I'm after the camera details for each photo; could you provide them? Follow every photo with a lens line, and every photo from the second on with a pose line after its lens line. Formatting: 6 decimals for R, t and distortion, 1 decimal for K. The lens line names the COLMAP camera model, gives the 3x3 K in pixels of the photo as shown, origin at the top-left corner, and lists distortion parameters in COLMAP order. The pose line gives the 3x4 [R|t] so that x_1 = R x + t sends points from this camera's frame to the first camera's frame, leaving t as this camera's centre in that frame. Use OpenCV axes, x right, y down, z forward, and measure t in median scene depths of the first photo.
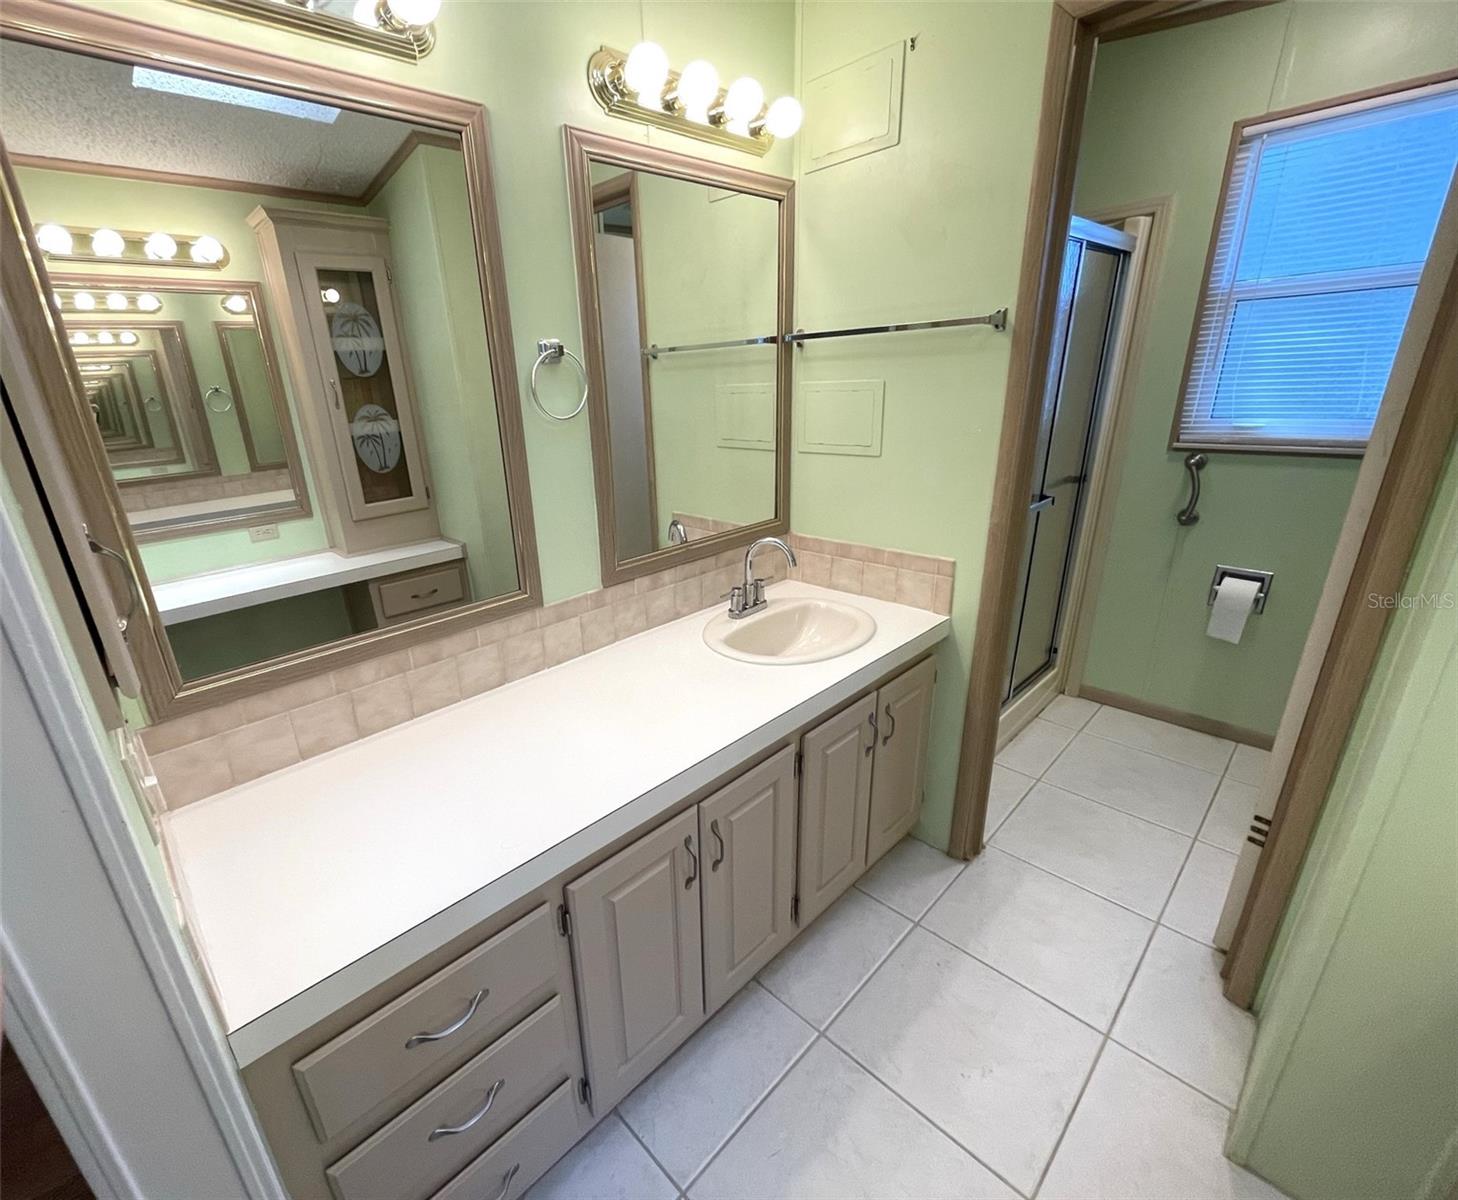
lens RADIAL K [[646.6, 0, 667.1], [0, 646.6, 607.9], [0, 0, 1]] dist [-0.001583, -0.000345]
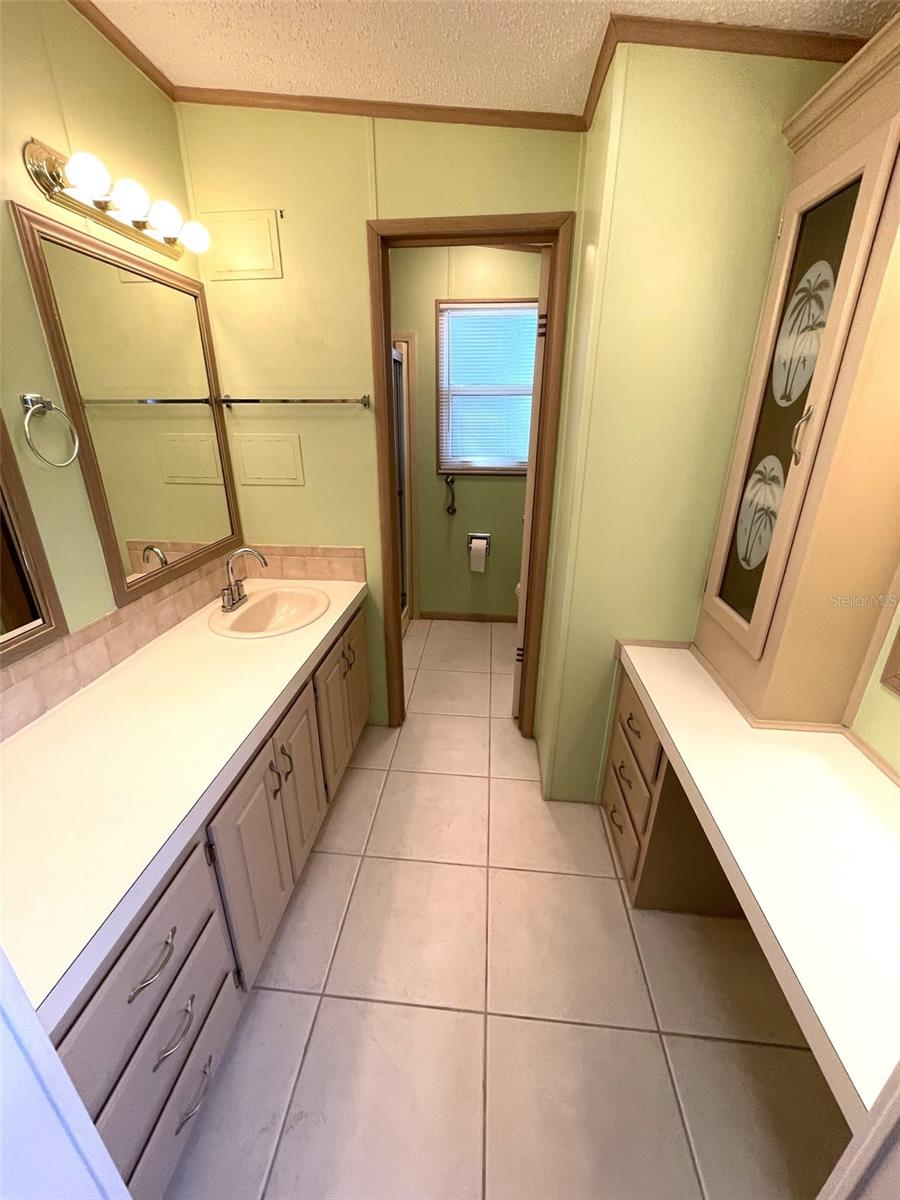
lens RADIAL K [[480.7, 0, 450.0], [0, 480.7, 600.0], [0, 0, 1]] dist [0.000127, -0.000386]
pose [[0.739954, -0.199013, 0.642543, -0.181900], [0.192047, 0.977975, 0.081745, -0.001245], [-0.644660, 0.062911, 0.761877, -0.047128]]
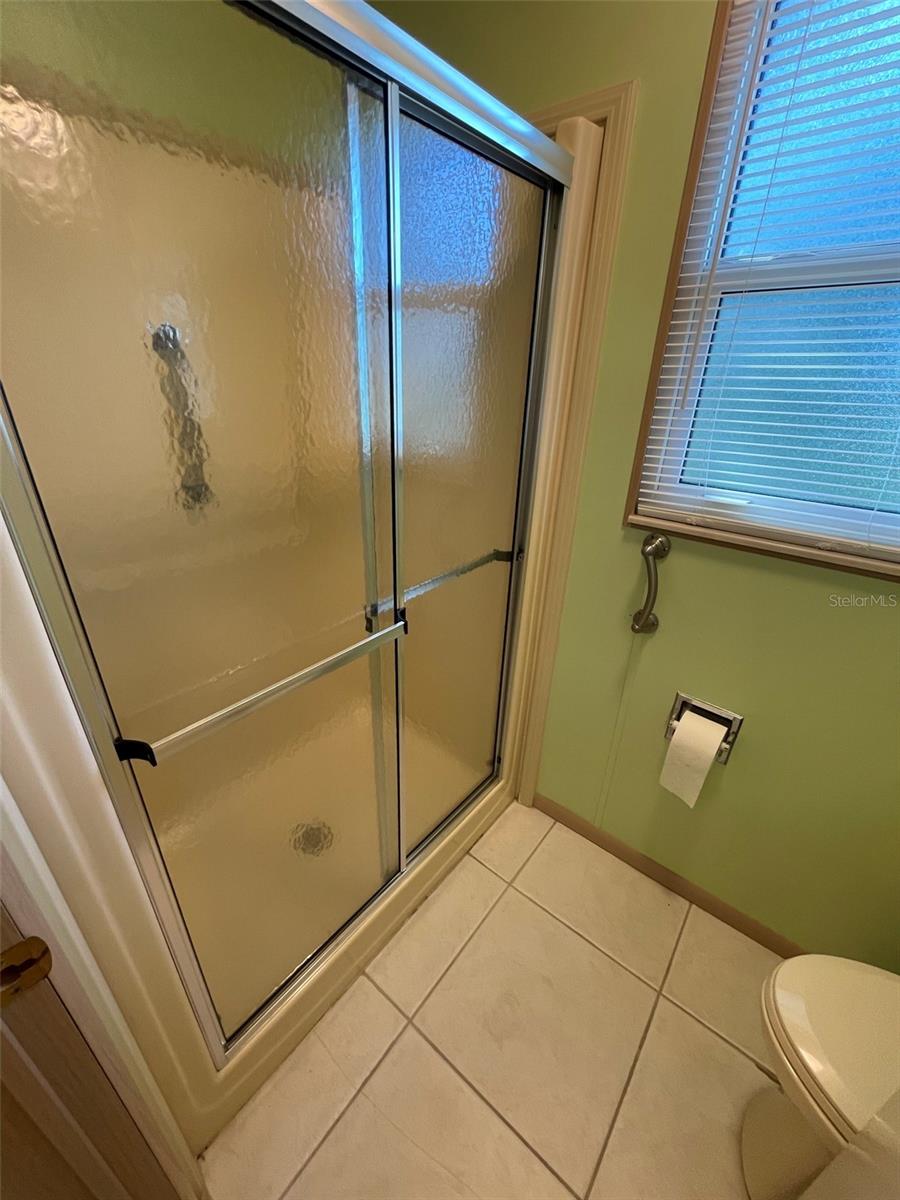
lens RADIAL K [[480.7, 0, 450.0], [0, 480.7, 600.0], [0, 0, 1]] dist [0.000127, -0.000386]
pose [[0.986766, 0.001597, 0.162143, 0.671722], [-0.017020, 0.995448, 0.093778, -0.274342], [-0.161255, -0.095296, 0.982301, 0.686243]]
